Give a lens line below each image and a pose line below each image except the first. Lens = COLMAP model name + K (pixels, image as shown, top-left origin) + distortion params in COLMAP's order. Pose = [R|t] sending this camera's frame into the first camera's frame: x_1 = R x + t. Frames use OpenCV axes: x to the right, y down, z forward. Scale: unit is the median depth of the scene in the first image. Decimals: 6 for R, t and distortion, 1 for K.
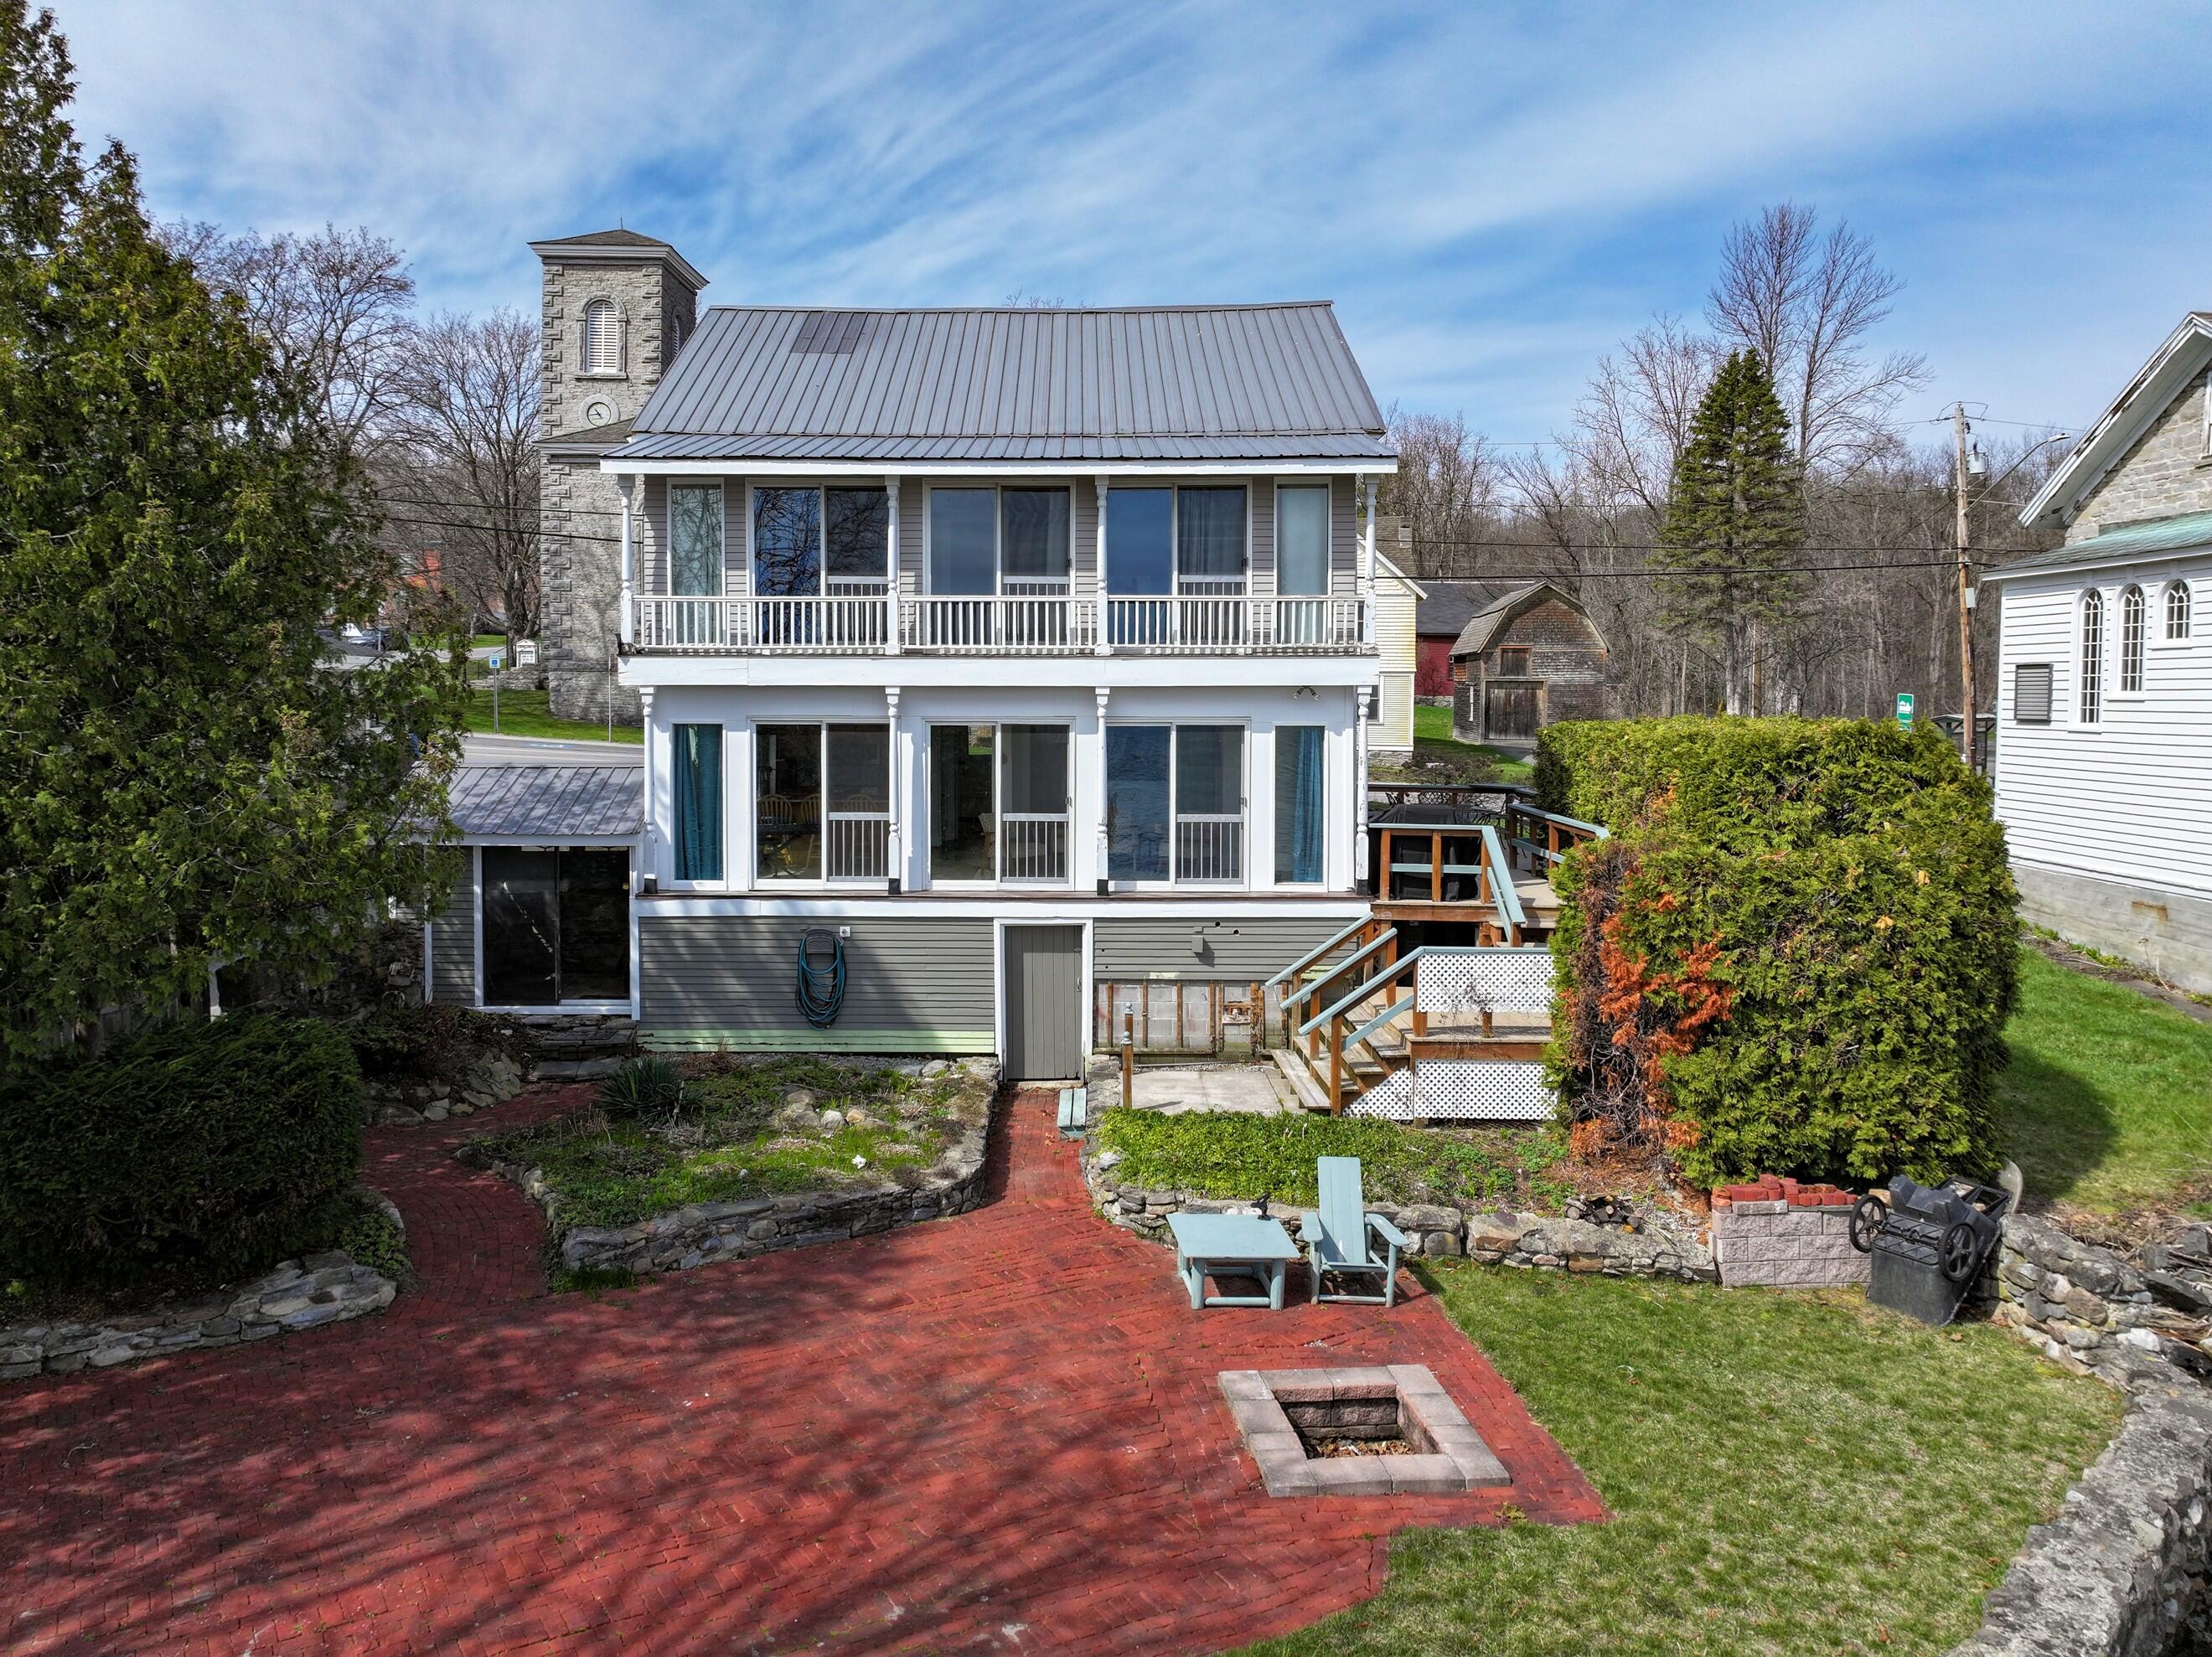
lens RADIAL K [[1554.1, 0, 1106.0], [0, 1554.1, 828.5], [0, 0, 1]] dist [-0.000009, 0.005119]
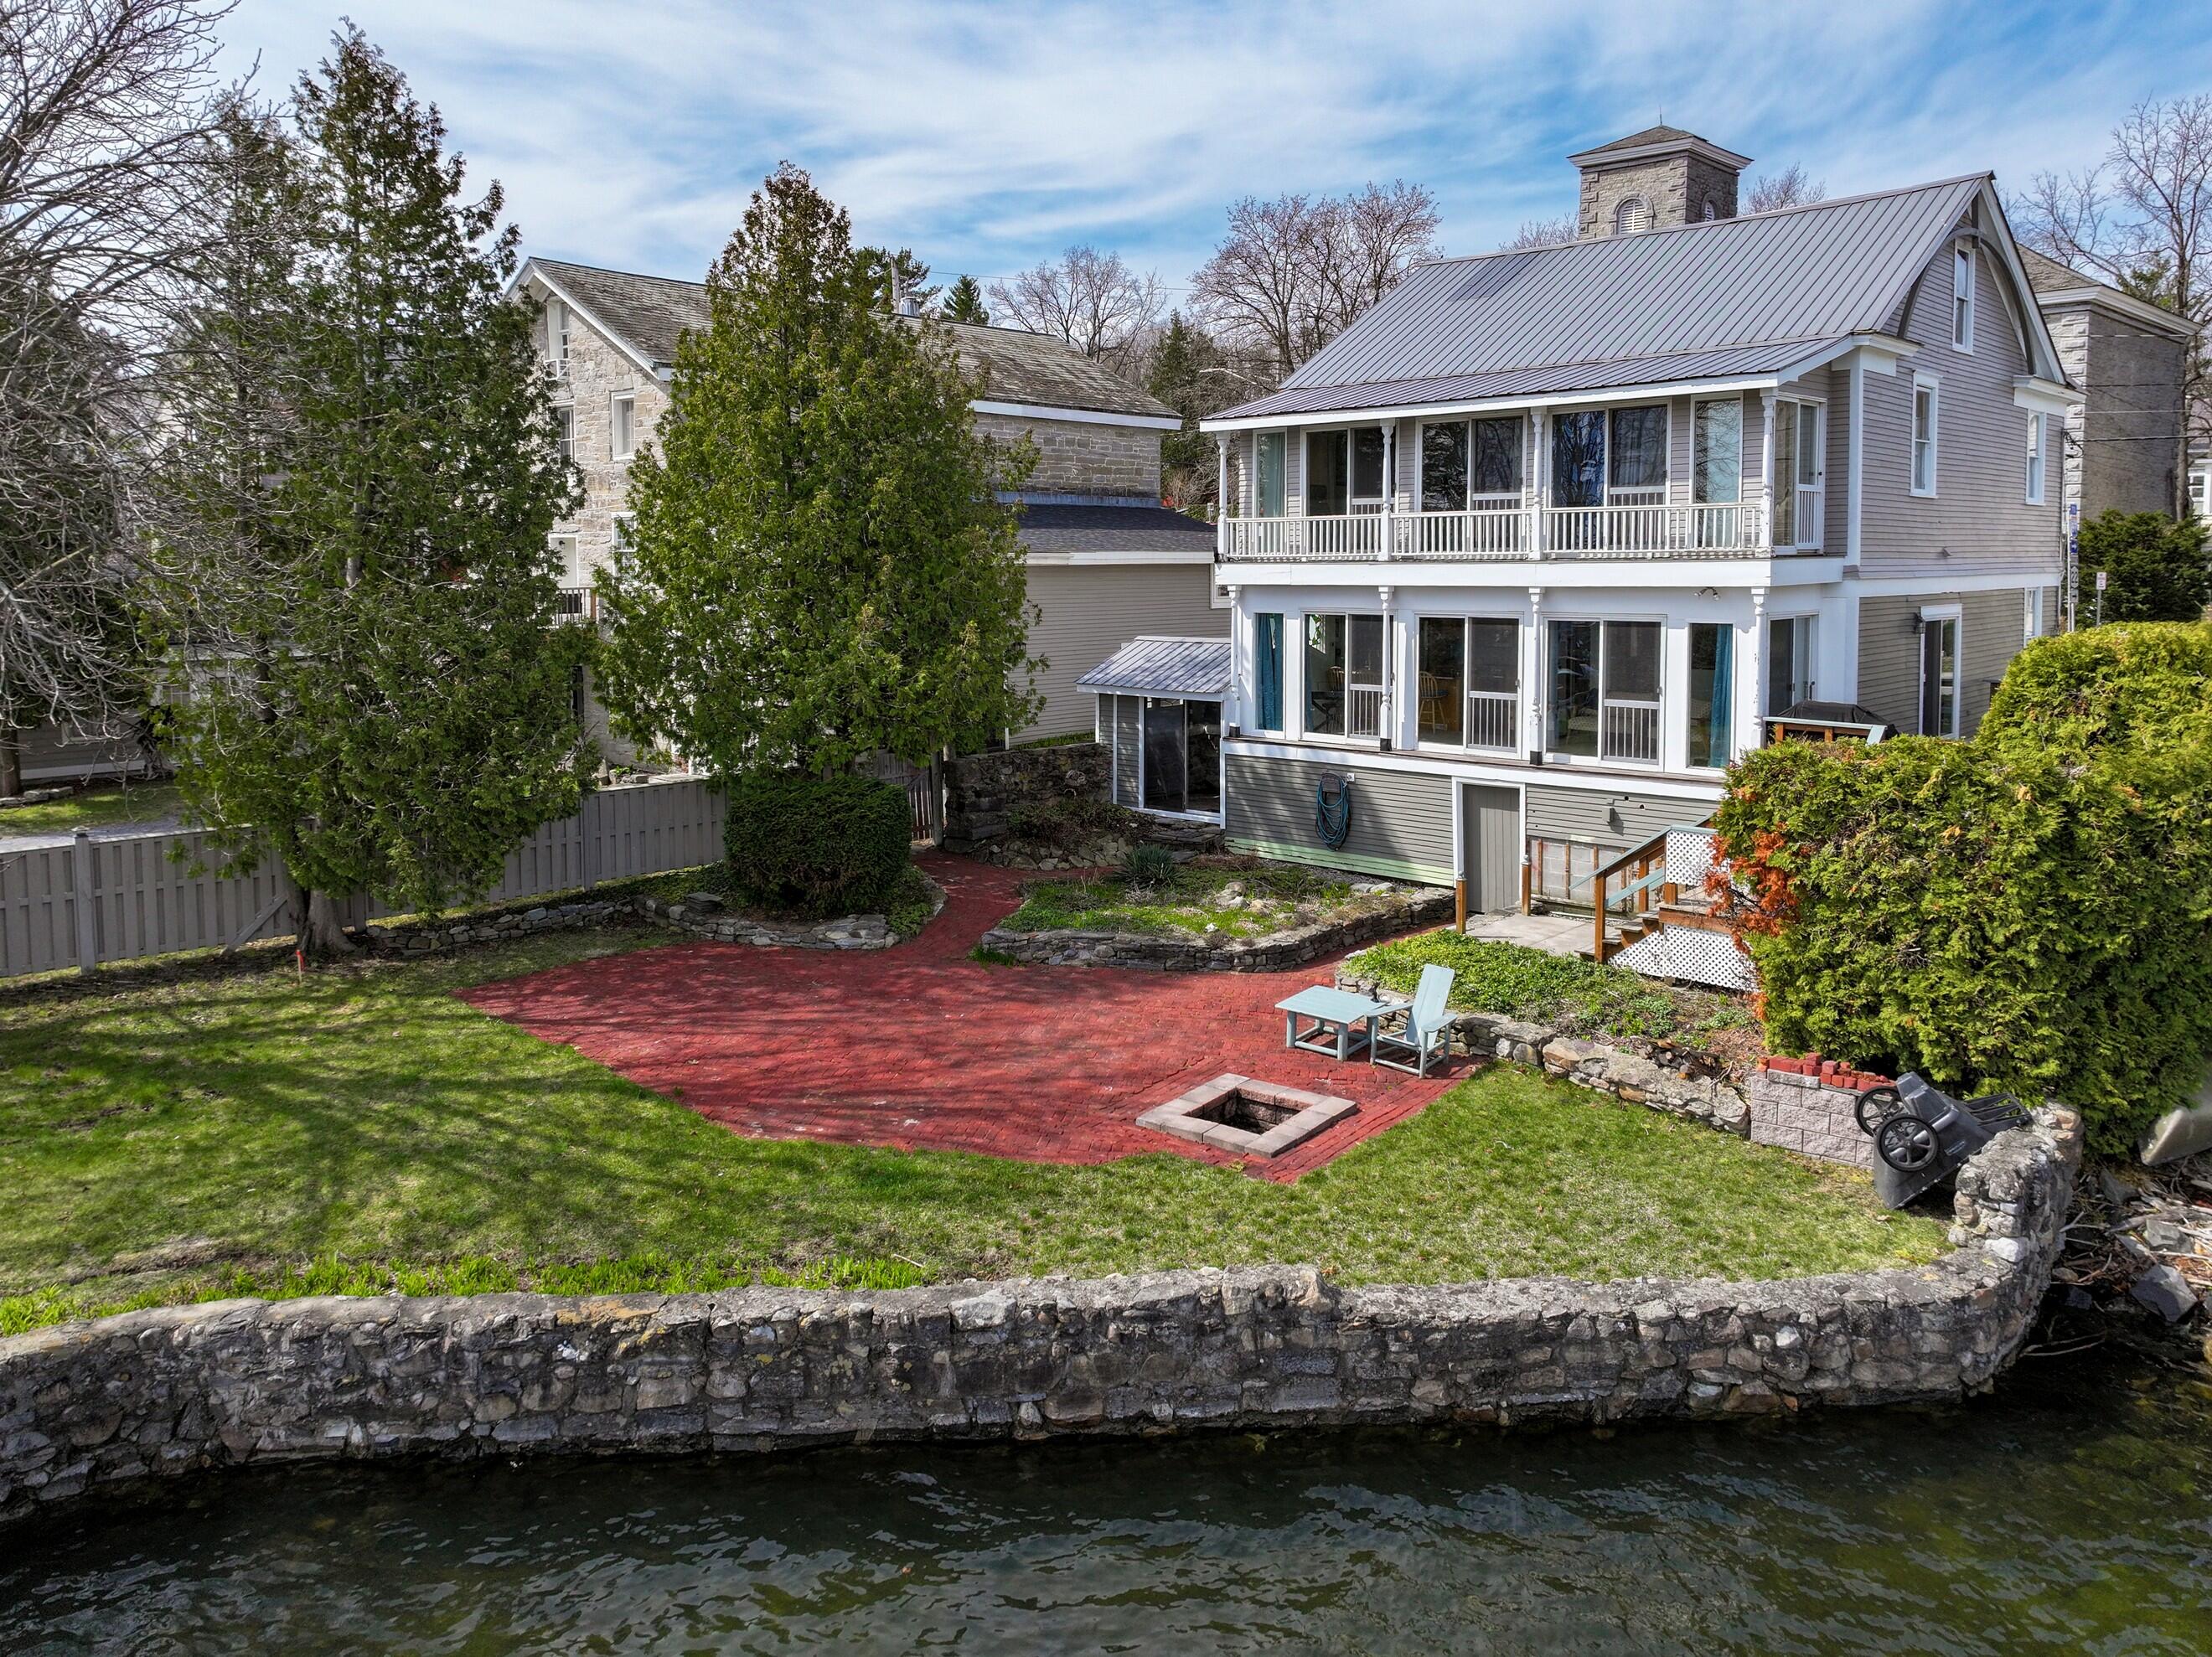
lens RADIAL K [[1612.5, 0, 1186.4], [0, 1612.5, 768.2], [0, 0, 1]] dist [0.007559, -0.000081]
pose [[0.753263, 0.079014, -0.652956, 0.602362], [-0.052758, 0.996818, 0.059761, -0.013393], [0.655600, -0.010567, 0.755035, -0.095323]]
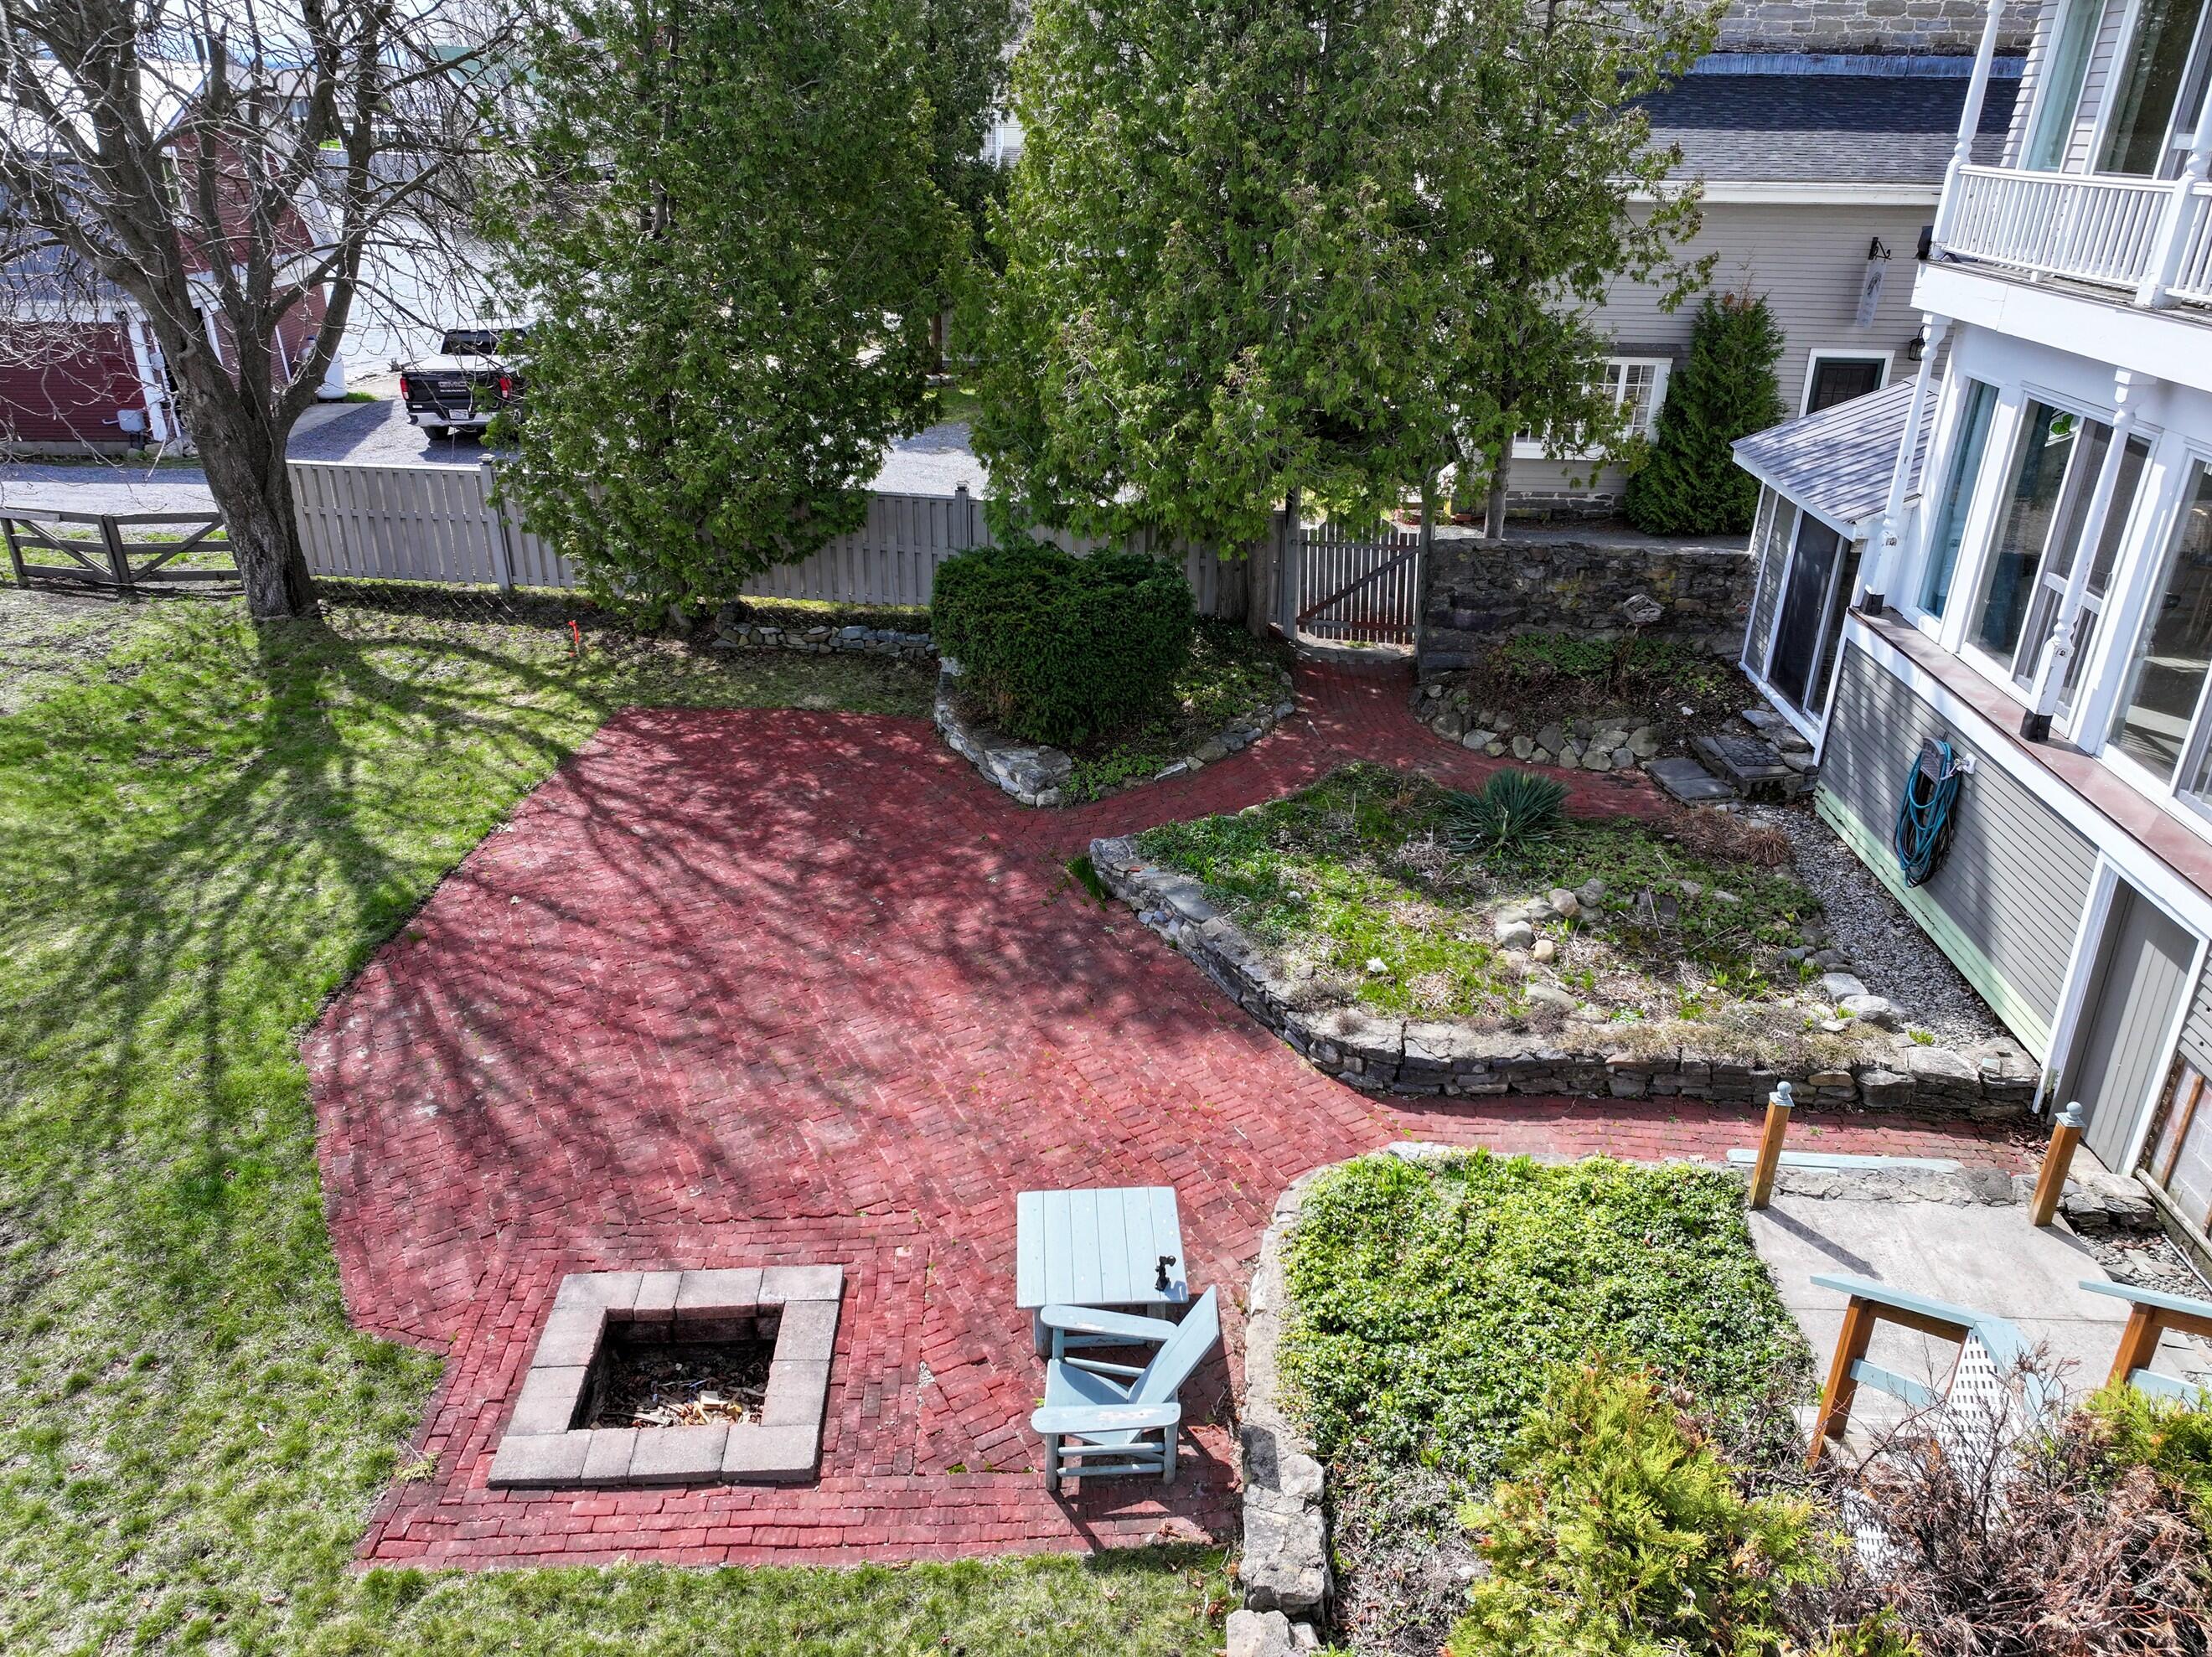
lens RADIAL K [[1560.2, 0, 1133.3], [0, 1560.2, 890.6], [0, 0, 1]] dist [0.002224, 0.003526]
pose [[-0.048688, 0.452919, -0.890221, 0.430969], [-0.113789, 0.882960, 0.455448, -0.136935], [0.992311, 0.123473, 0.008548, 0.672747]]
